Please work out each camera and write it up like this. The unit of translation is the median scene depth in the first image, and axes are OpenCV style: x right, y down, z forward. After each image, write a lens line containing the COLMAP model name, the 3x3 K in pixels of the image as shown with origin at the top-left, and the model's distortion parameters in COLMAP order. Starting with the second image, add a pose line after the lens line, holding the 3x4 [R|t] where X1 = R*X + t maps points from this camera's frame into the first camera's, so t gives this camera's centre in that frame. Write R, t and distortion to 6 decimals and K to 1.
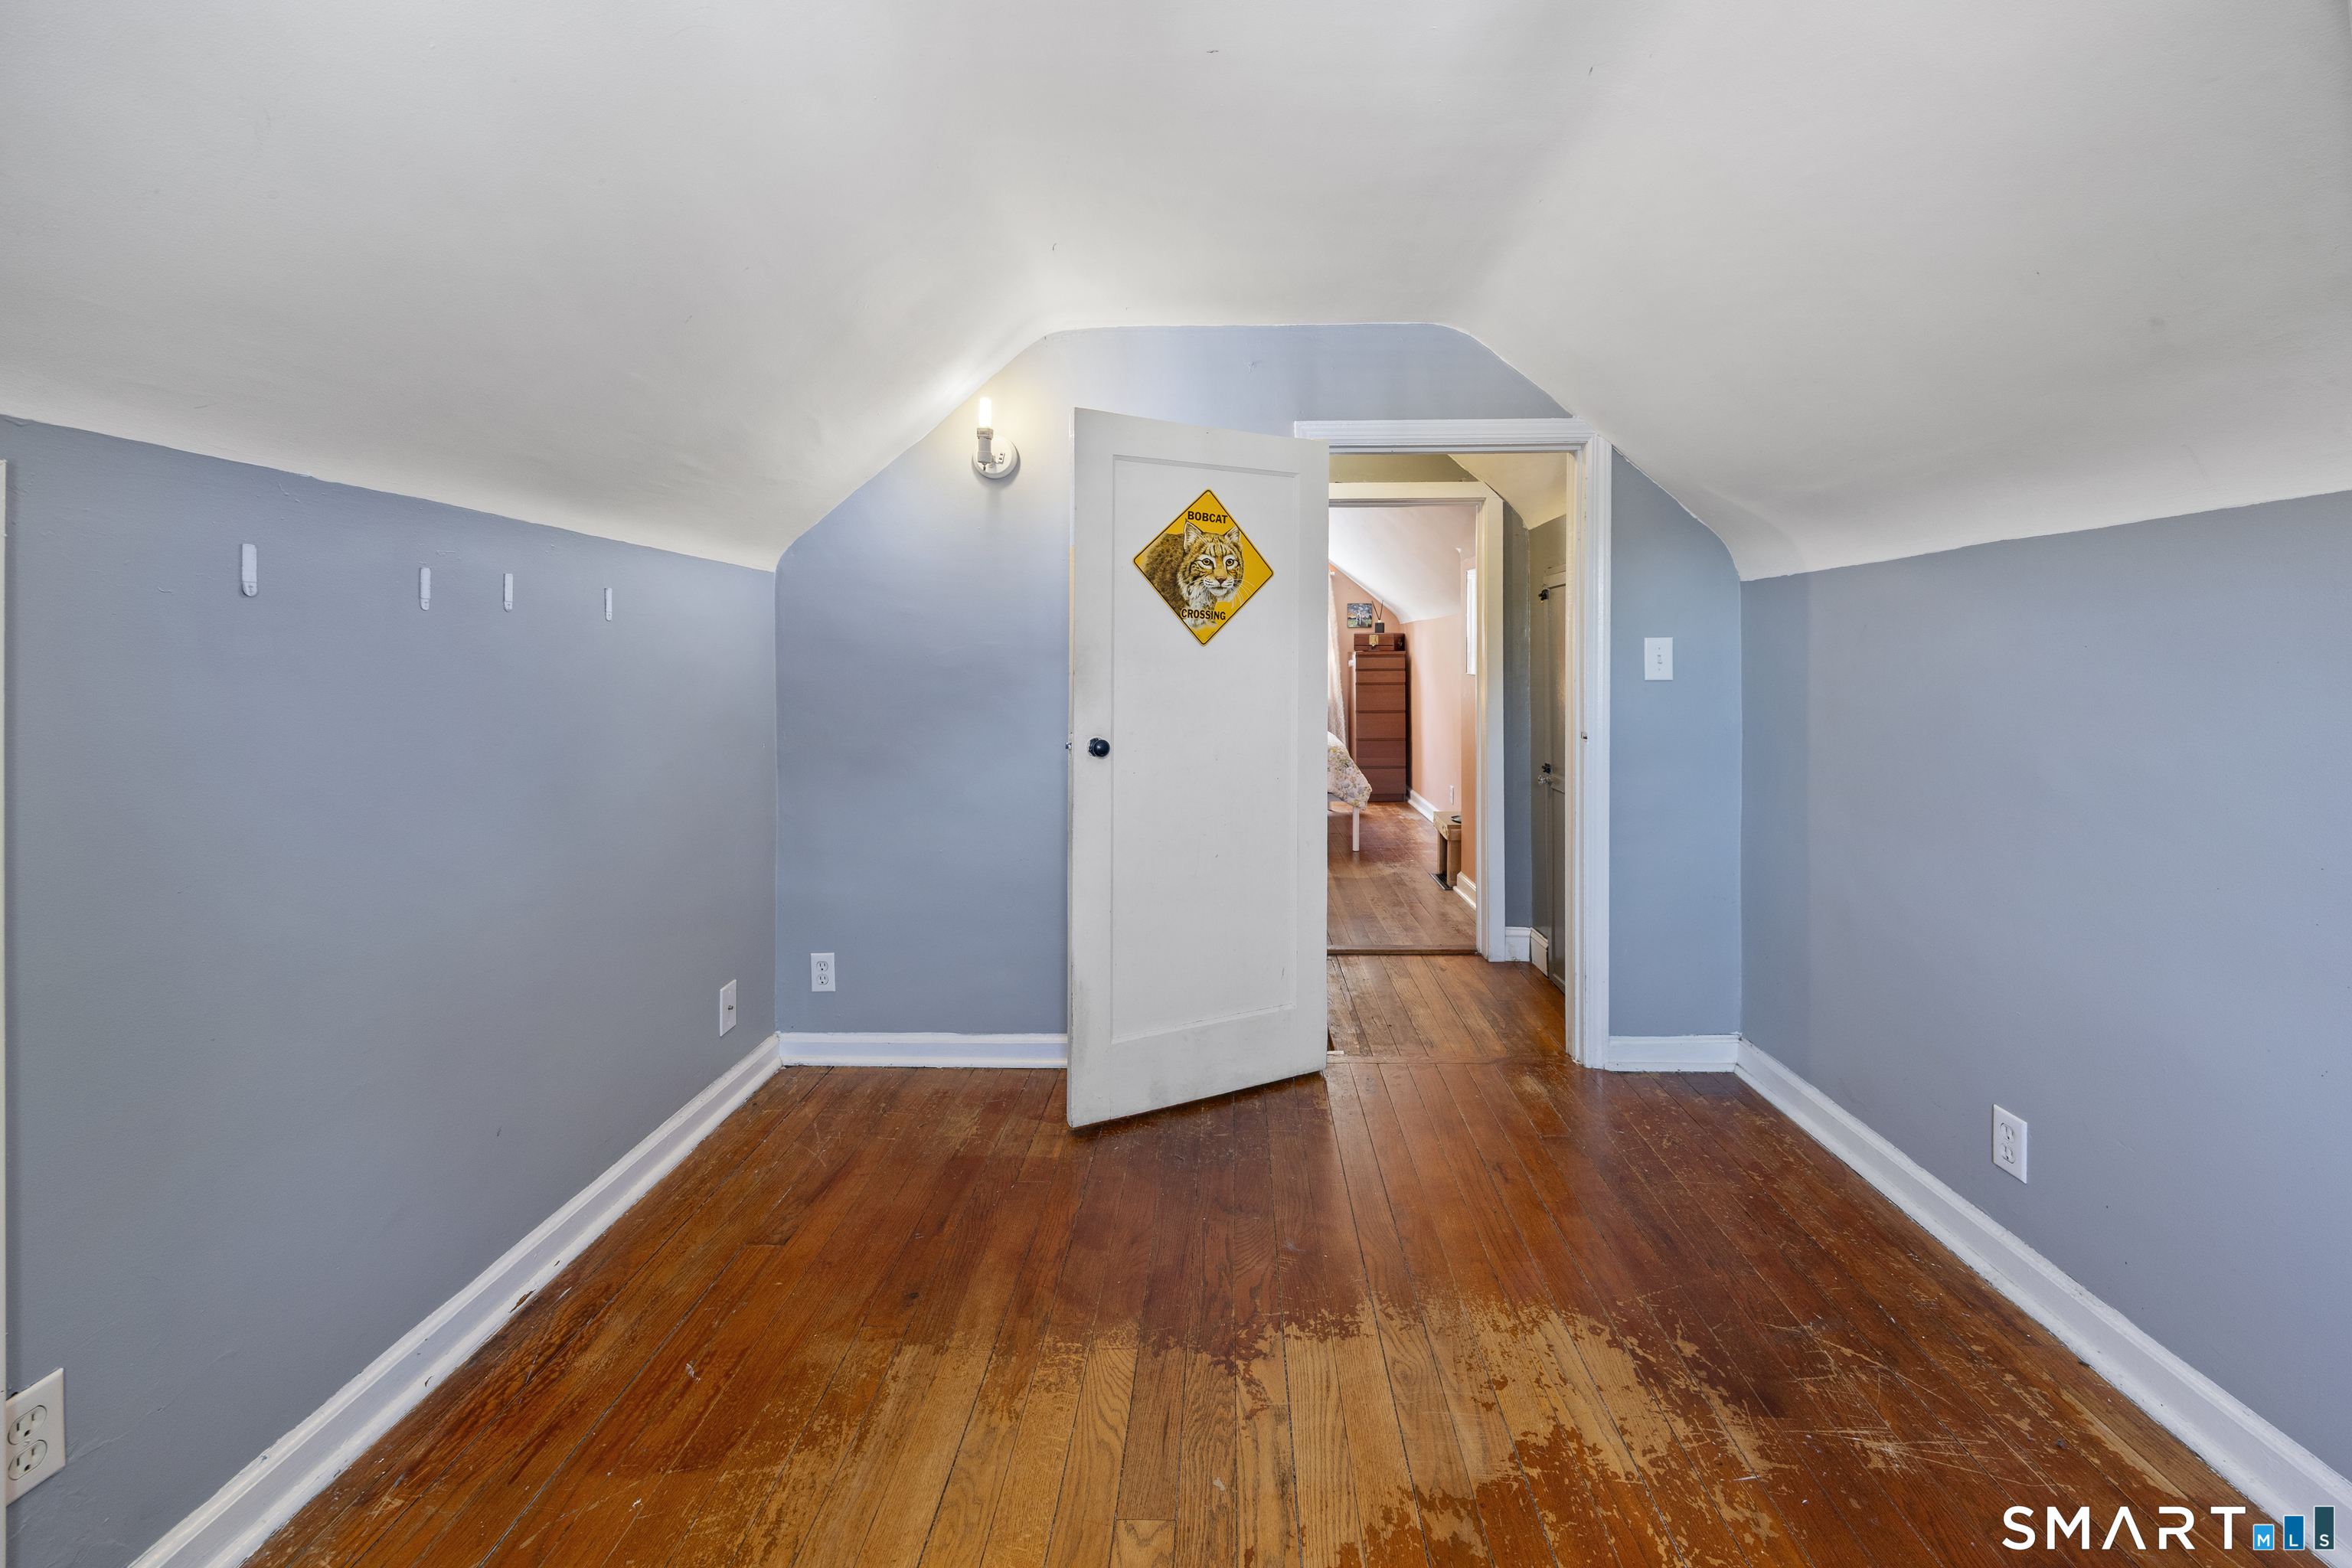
lens RADIAL K [[957.5, 0, 1188.1], [0, 957.5, 657.2], [0, 0, 1]] dist [0.000433, 0.000659]
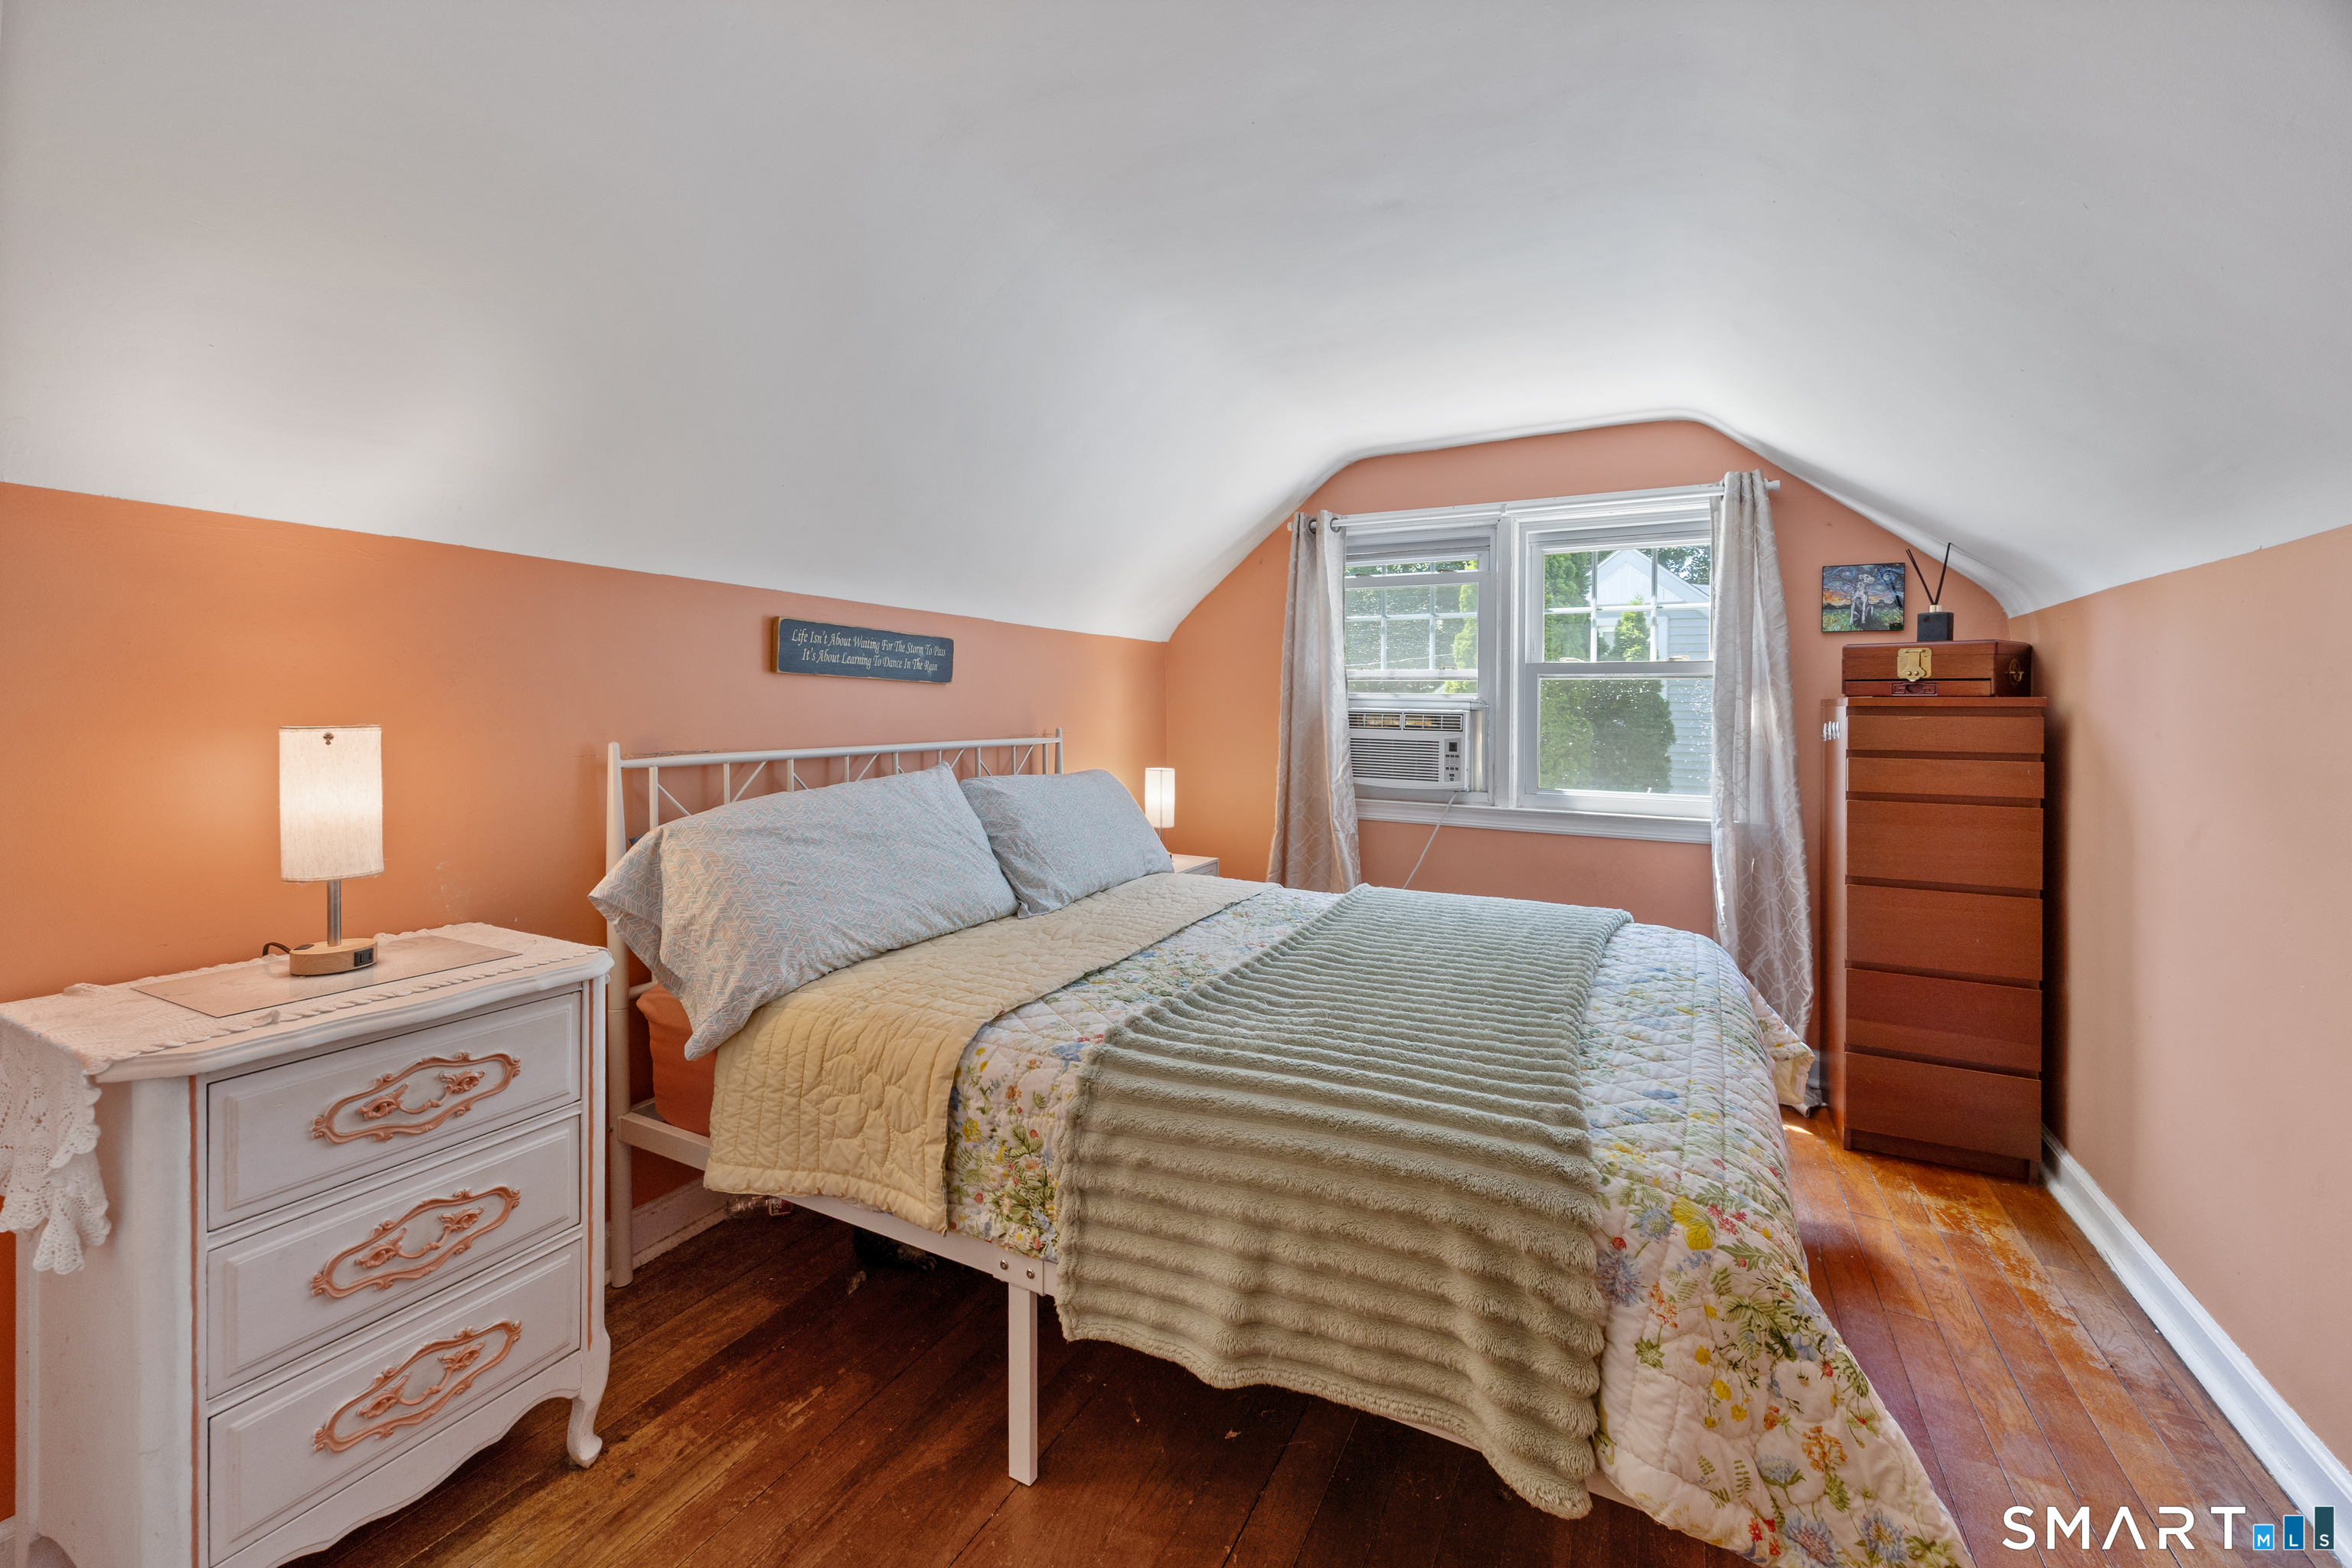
lens RADIAL K [[957.5, 0, 1168.4], [0, 957.5, 723.7], [0, 0, 1]] dist [0.000433, 0.000659]
pose [[0.904504, 0.010403, -0.426339, 0.102272], [-0.007751, 0.999938, 0.007956, 0.002165], [0.426395, -0.003891, 0.904529, 0.590522]]
